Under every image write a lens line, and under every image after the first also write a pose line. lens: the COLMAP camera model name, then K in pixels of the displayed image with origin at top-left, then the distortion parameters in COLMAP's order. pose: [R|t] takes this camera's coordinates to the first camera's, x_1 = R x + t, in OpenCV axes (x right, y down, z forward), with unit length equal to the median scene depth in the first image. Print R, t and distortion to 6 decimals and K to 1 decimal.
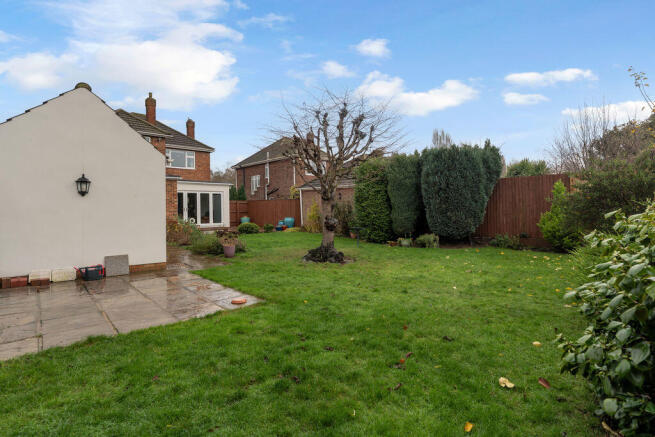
lens RADIAL K [[322.1, 0, 328.7], [0, 322.1, 209.6], [0, 0, 1]] dist [-0.000708, -0.000025]
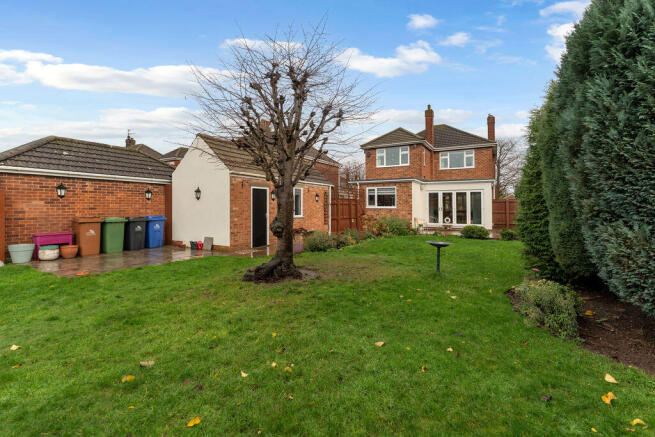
lens RADIAL K [[277.8, 0, 327.5], [0, 277.8, 218.5], [0, 0, 1]] dist [0.000018, -0.000014]
pose [[0.343964, 0.040374, -0.938114, 0.441210], [-0.007665, 0.999163, 0.040191, -0.004303], [0.938952, -0.006634, 0.343985, 0.586773]]
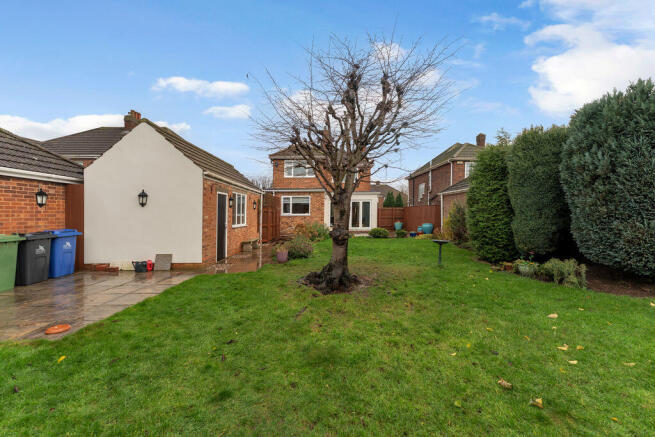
lens RADIAL K [[259.6, 0, 327.5], [0, 259.6, 218.5], [0, 0, 1]] dist [0.001447, 0.000121]
pose [[0.768344, 0.004616, -0.640021, 0.249017], [0.003987, 0.999920, 0.011998, -0.001997], [0.640025, -0.011770, 0.768264, 0.345859]]
